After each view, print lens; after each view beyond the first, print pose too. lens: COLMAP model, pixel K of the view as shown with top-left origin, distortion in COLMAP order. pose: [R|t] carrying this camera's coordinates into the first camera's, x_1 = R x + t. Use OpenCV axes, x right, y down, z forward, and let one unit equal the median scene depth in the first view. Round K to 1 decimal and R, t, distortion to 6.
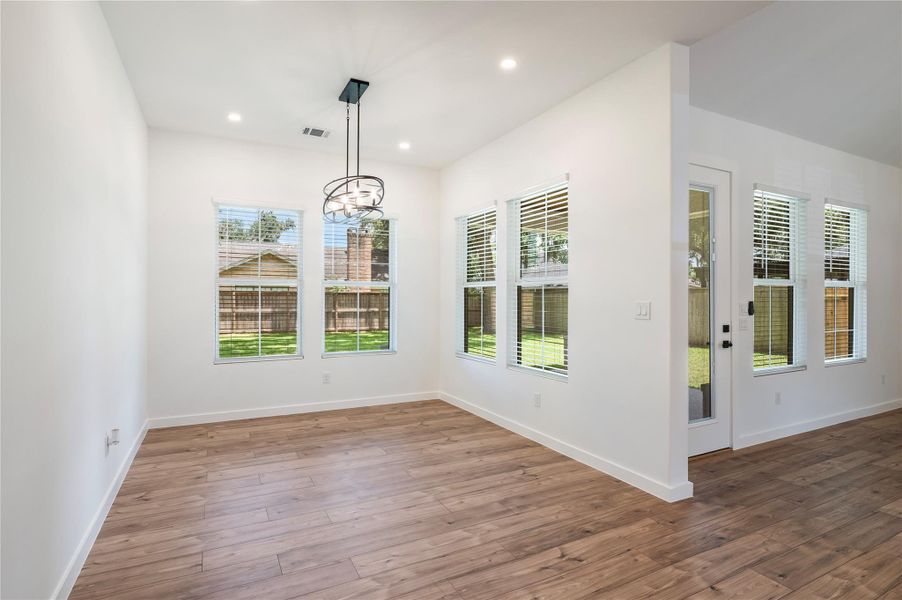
lens RADIAL K [[439.8, 0, 446.8], [0, 439.8, 297.3], [0, 0, 1]] dist [-0.000449, -0.000516]
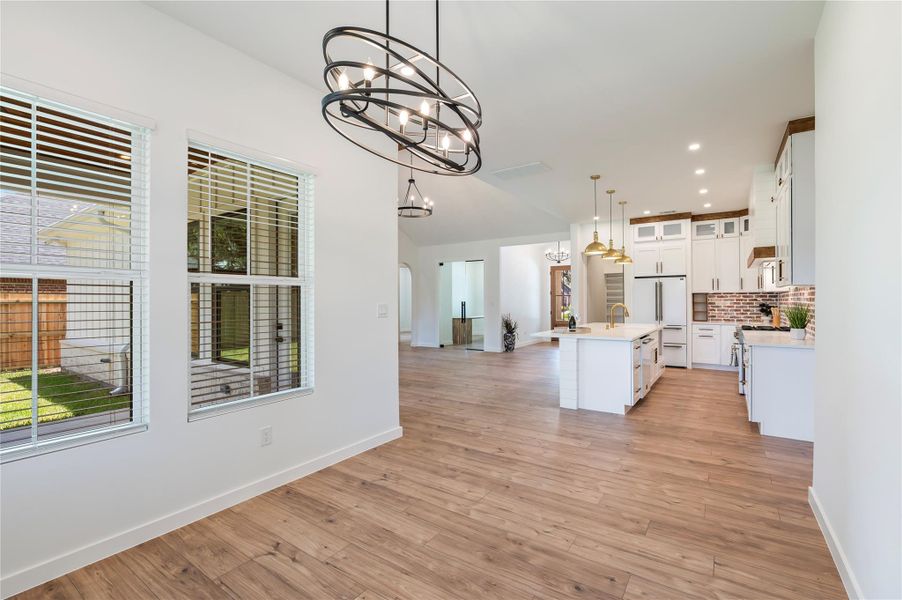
lens RADIAL K [[411.7, 0, 457.3], [0, 411.7, 300.0], [0, 0, 1]] dist [-0.001138, -0.000016]
pose [[-0.480511, 0.001403, 0.876988, -0.799430], [-0.000451, 0.999998, -0.001847, -0.007539], [-0.876989, -0.001283, -0.480509, 1.429895]]
